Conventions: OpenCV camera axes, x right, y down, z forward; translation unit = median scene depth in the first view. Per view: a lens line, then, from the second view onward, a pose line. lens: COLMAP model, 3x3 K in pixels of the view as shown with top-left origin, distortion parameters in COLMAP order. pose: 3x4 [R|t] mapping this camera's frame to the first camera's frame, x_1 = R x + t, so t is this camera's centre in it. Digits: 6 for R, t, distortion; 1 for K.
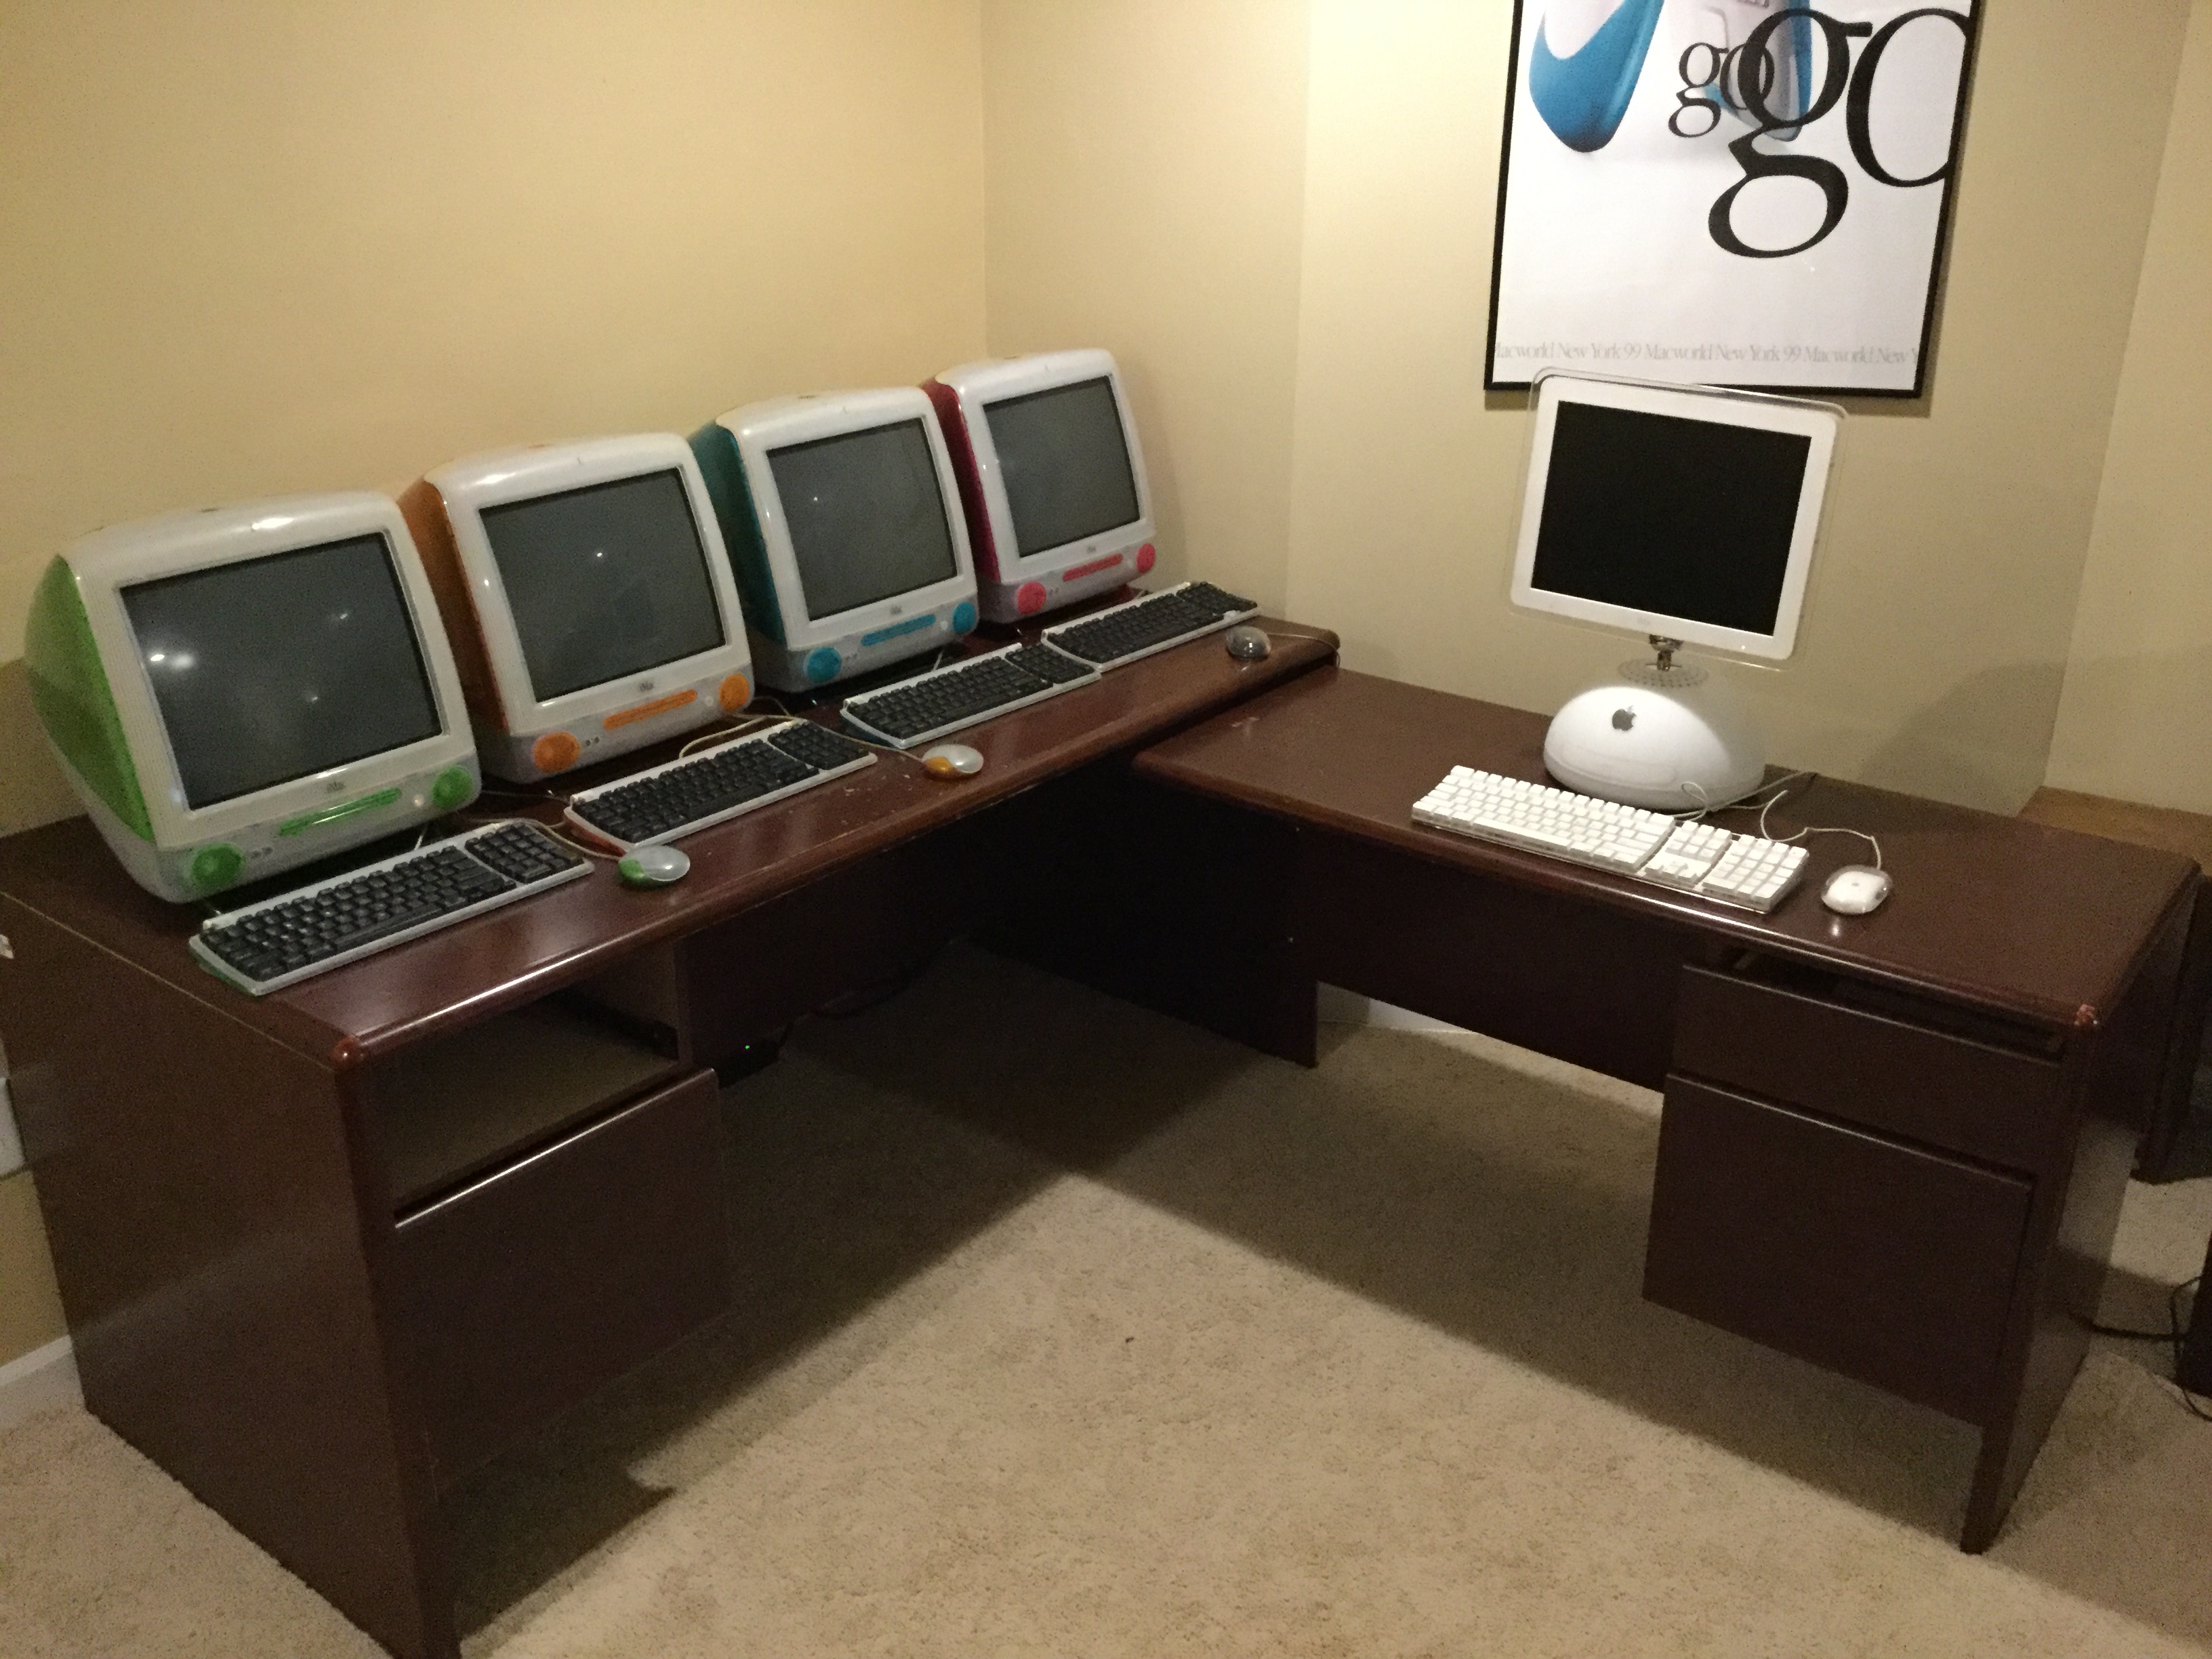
lens RADIAL K [[1964.0, 0, 1093.8], [0, 1964.0, 832.8], [0, 0, 1]] dist [0.118532, -0.238868]
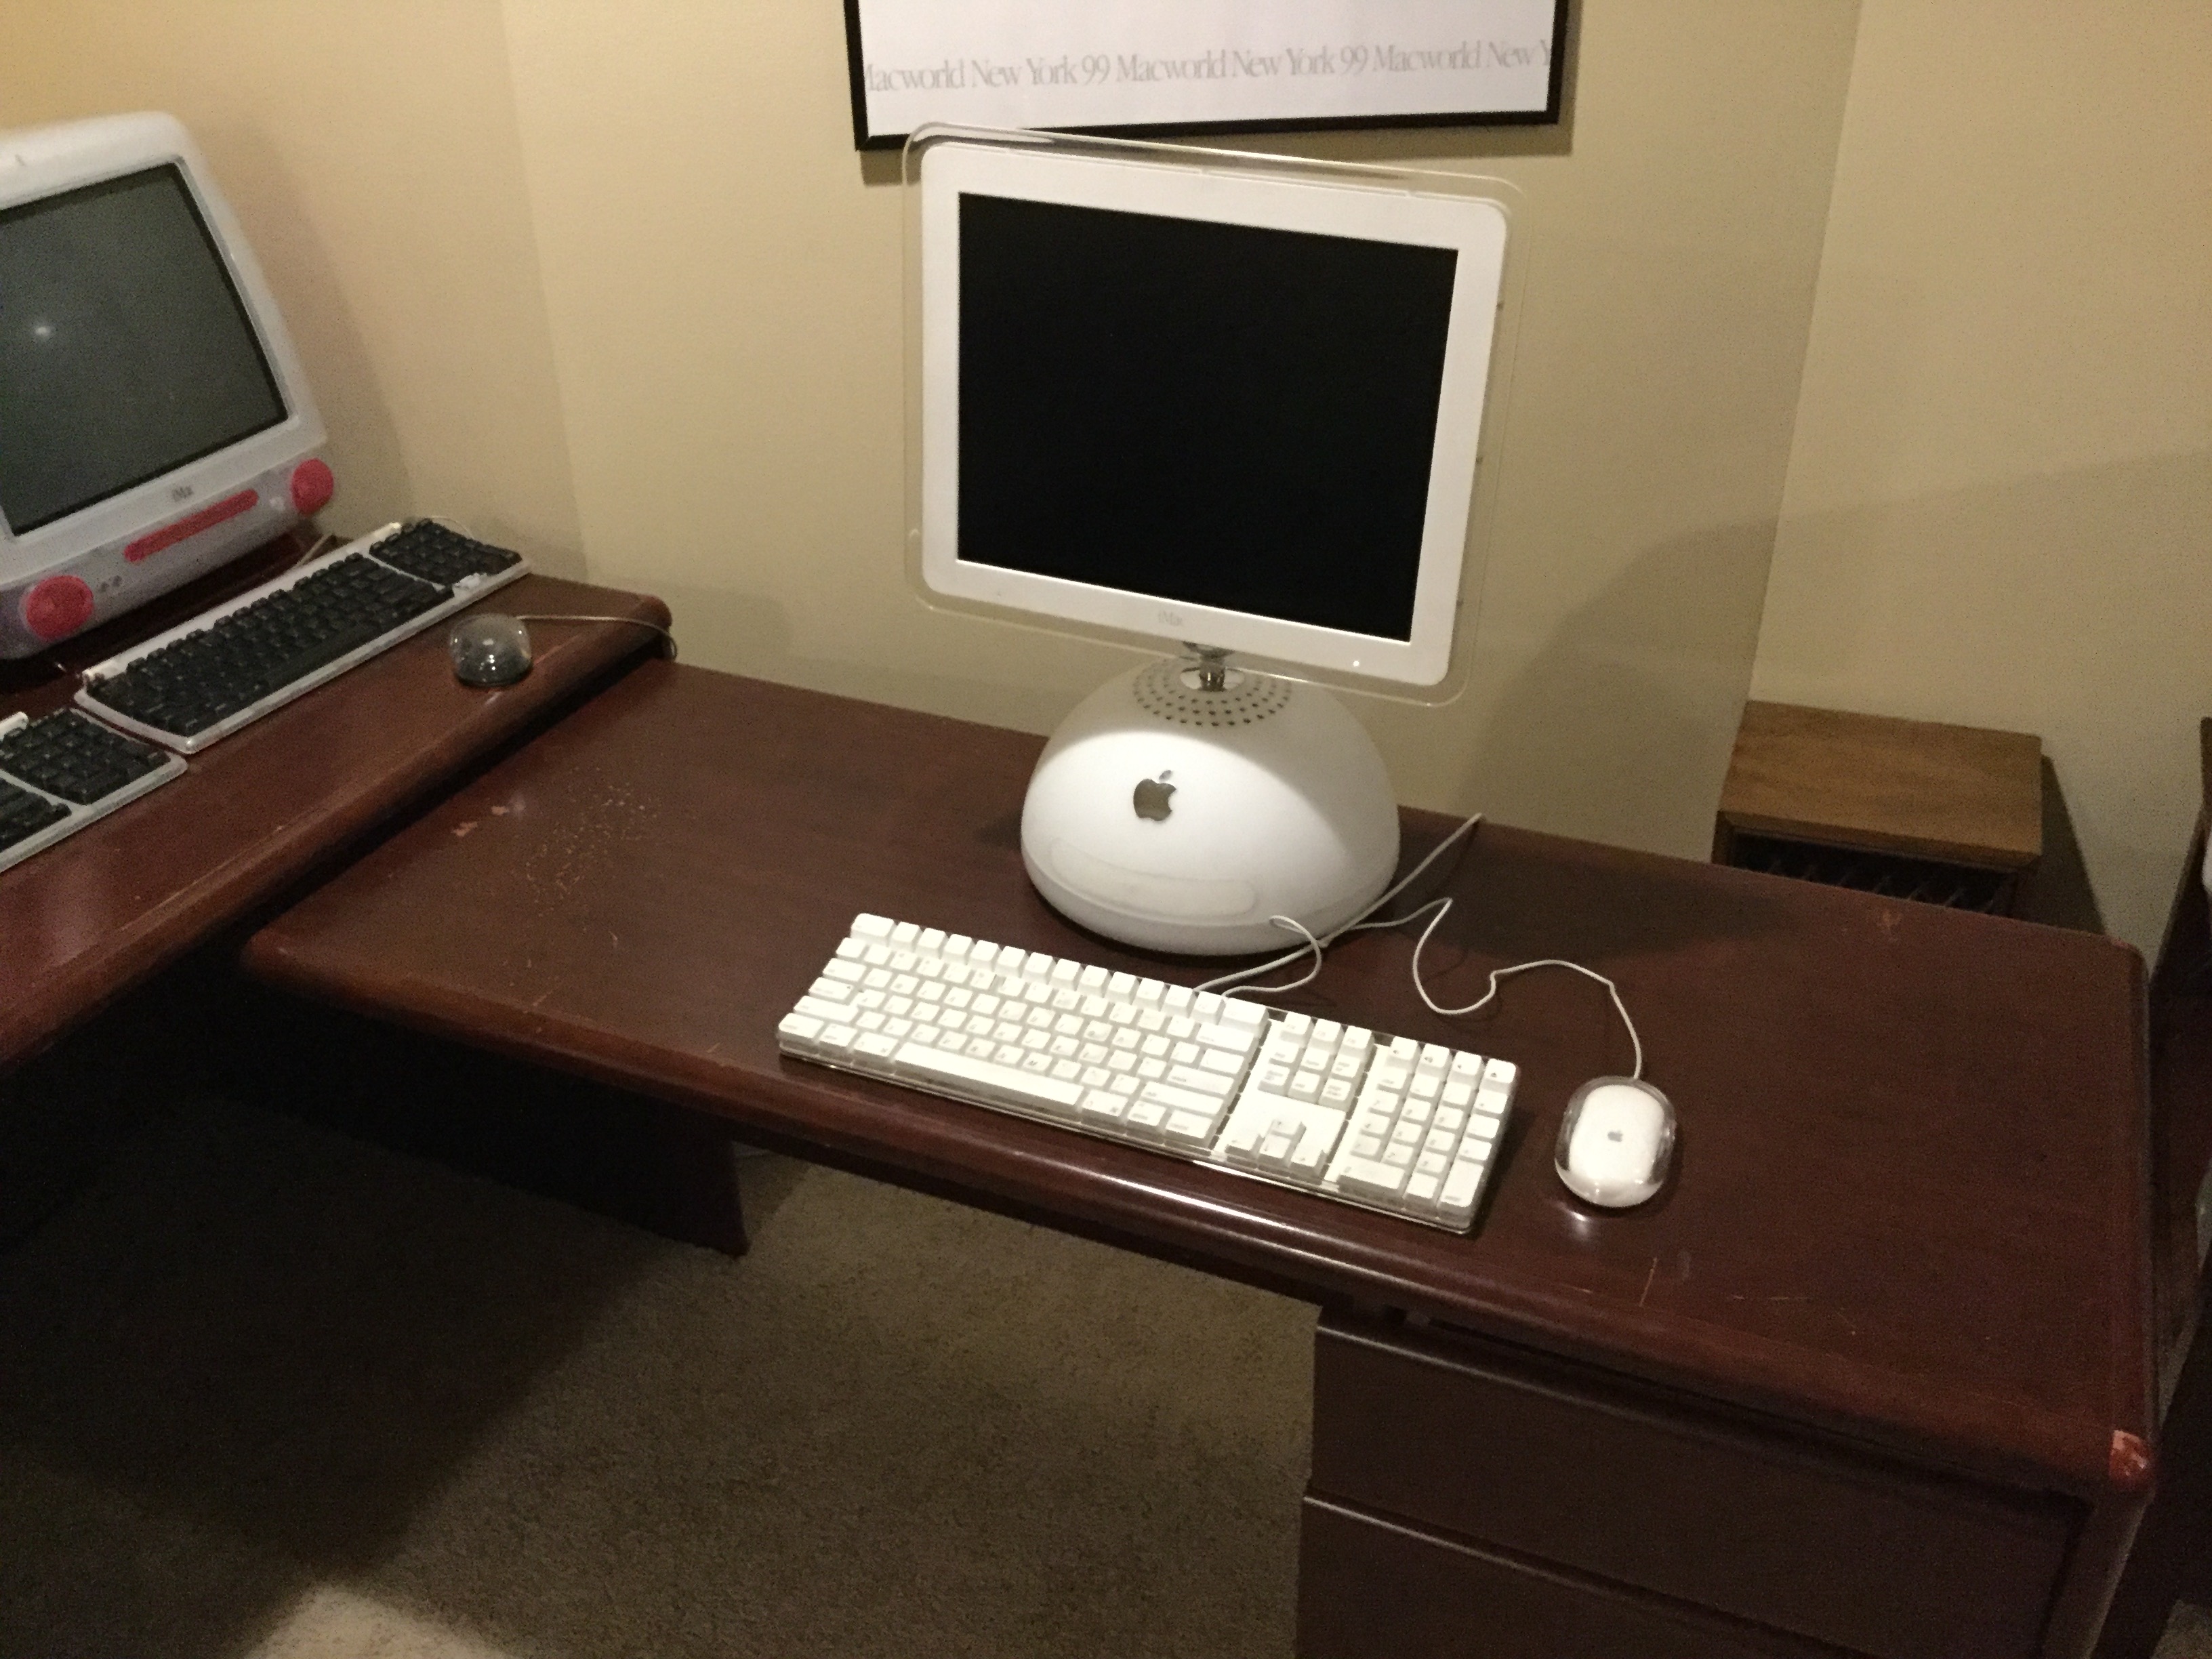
lens RADIAL K [[1964.0, 0, 1093.8], [0, 1964.0, 832.8], [0, 0, 1]] dist [0.118532, -0.238868]
pose [[0.967647, -0.138382, 0.210974, 0.135096], [0.108900, 0.983344, 0.145515, -0.124175], [-0.227597, -0.117832, 0.966600, 0.475869]]
